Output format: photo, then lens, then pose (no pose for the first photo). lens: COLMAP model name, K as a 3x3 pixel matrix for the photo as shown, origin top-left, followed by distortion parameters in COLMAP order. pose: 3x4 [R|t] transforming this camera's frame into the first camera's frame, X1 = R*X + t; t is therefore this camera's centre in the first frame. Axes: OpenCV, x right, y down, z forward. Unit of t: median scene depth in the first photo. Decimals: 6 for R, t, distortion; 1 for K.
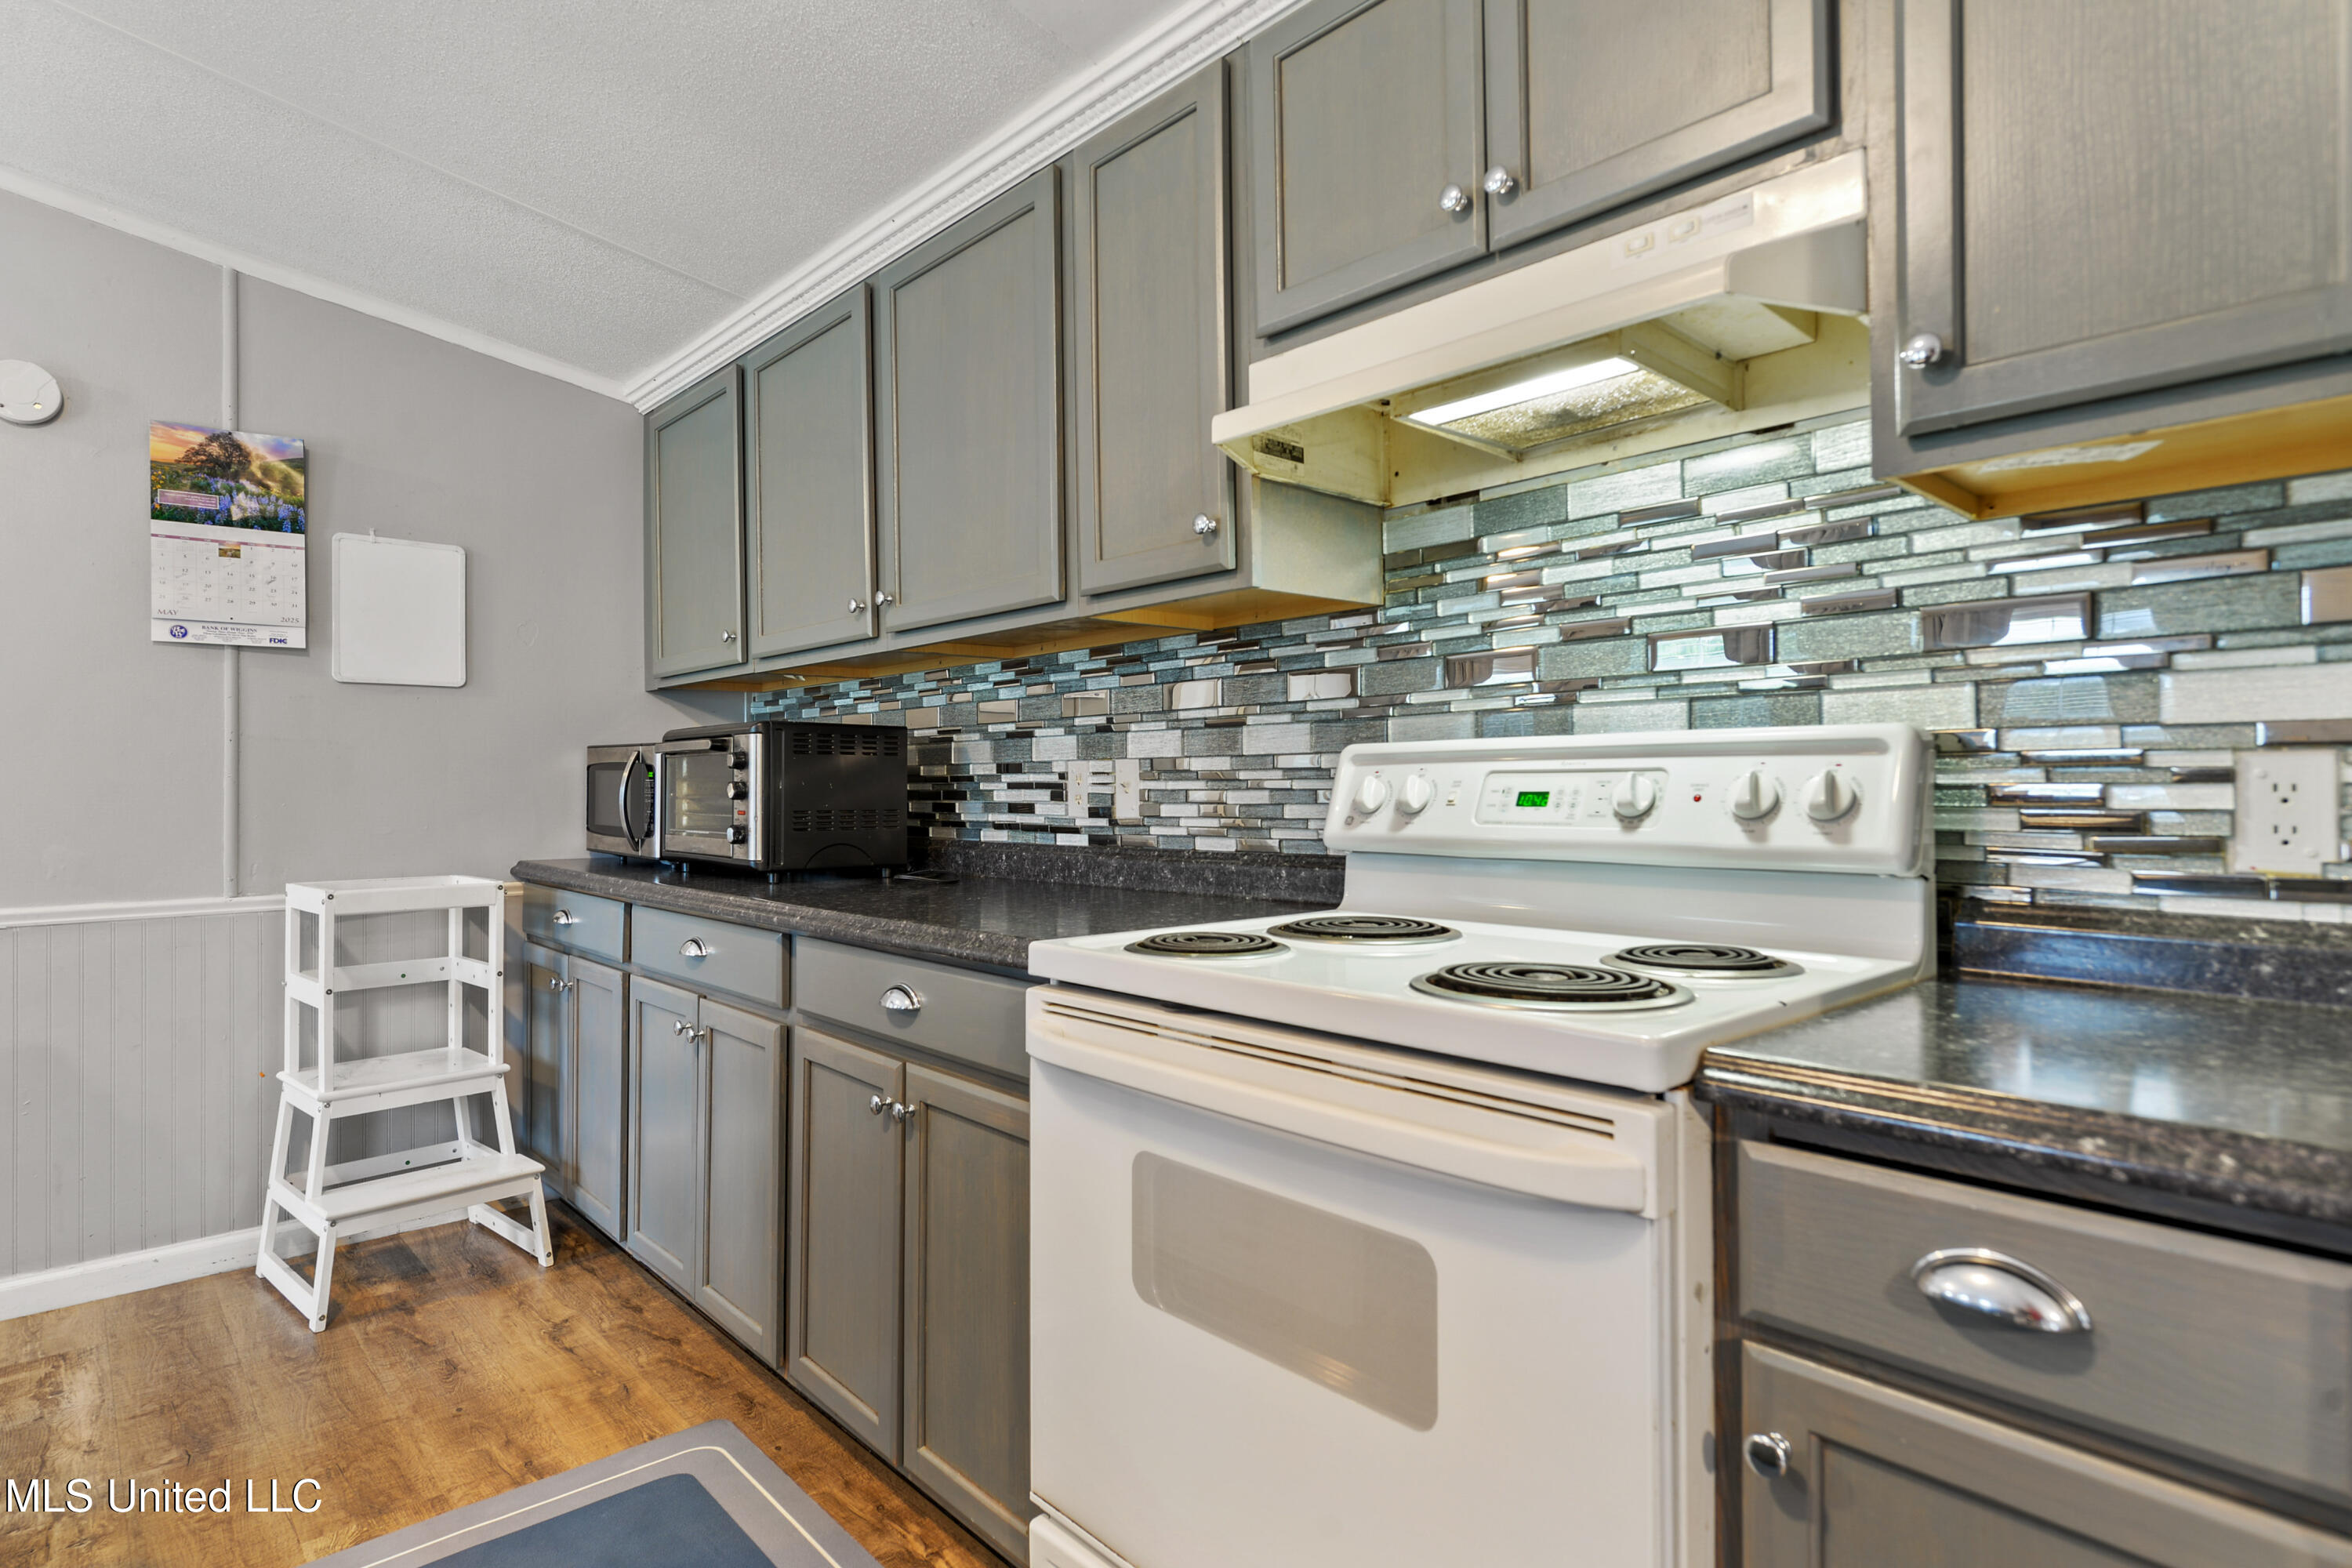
lens RADIAL K [[1231.7, 0, 1178.2], [0, 1231.7, 787.9], [0, 0, 1]] dist [0.001241, 0.000273]
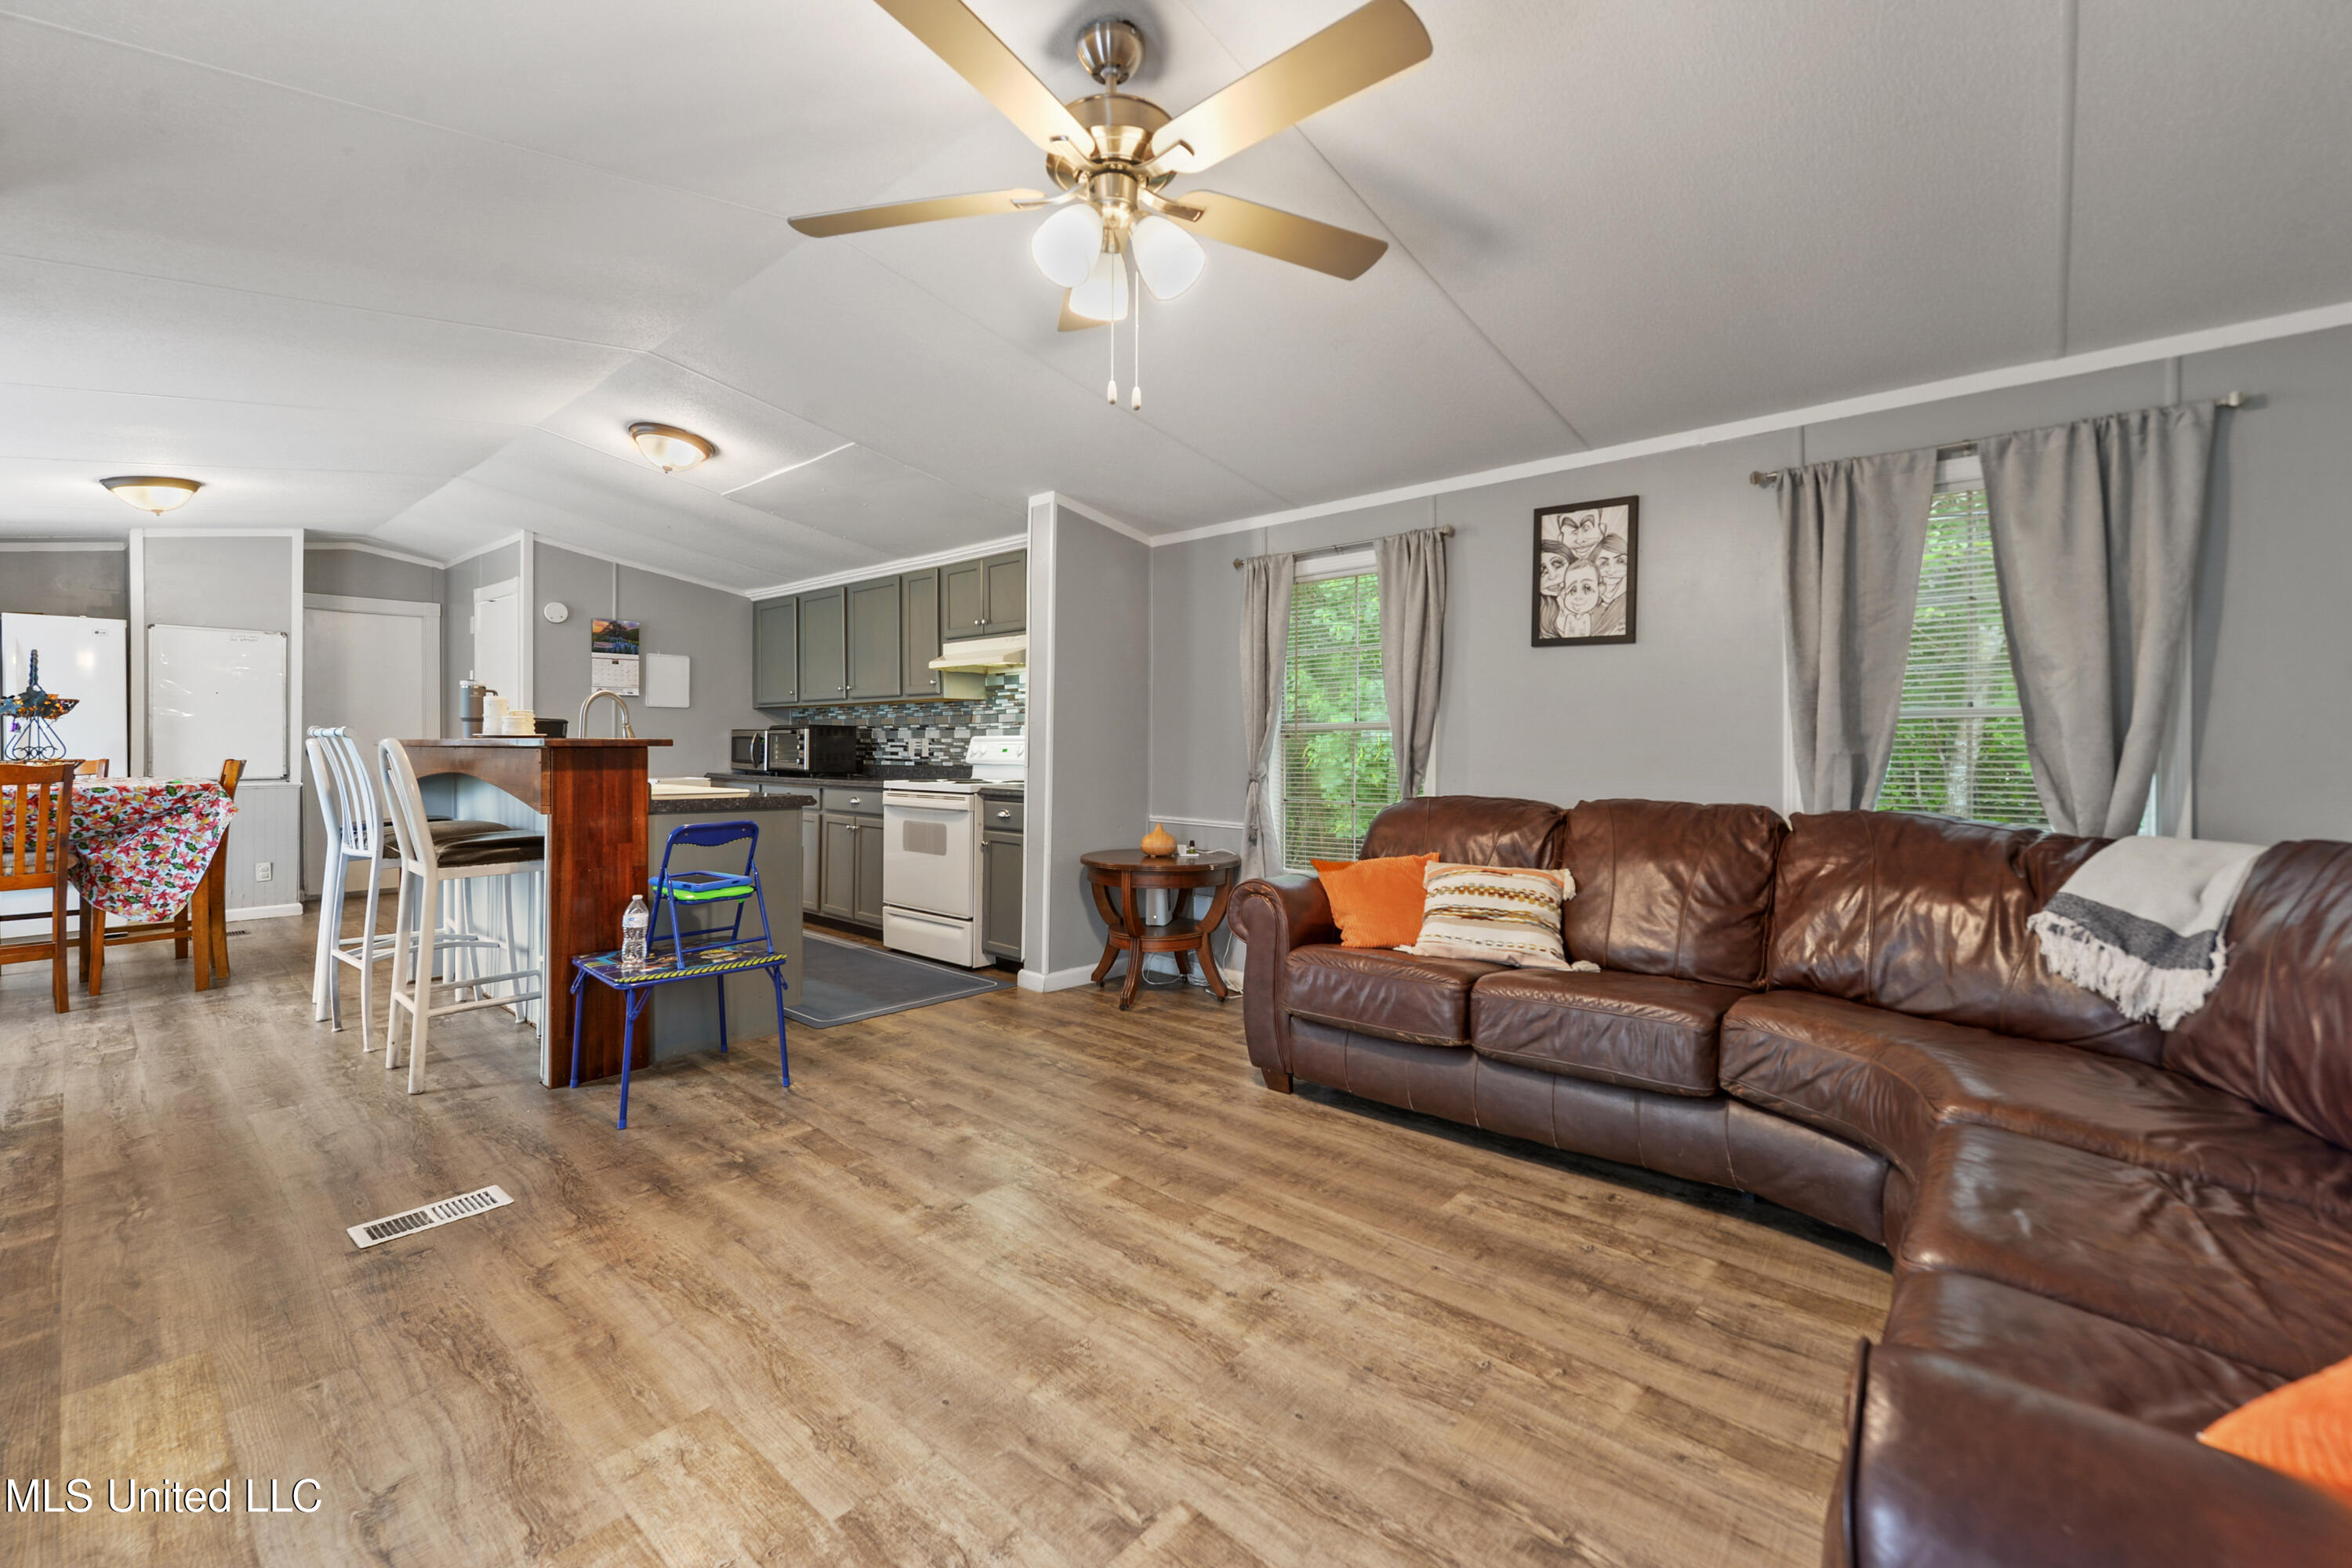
lens RADIAL K [[1029.6, 0, 1190.1], [0, 1029.6, 724.6], [0, 0, 1]] dist [0.001183, 0.000099]
pose [[0.994898, 0.009870, 0.100398, 0.365620], [-0.007649, 0.999718, -0.022486, -0.003327], [-0.100592, 0.021603, 0.994693, -1.709841]]
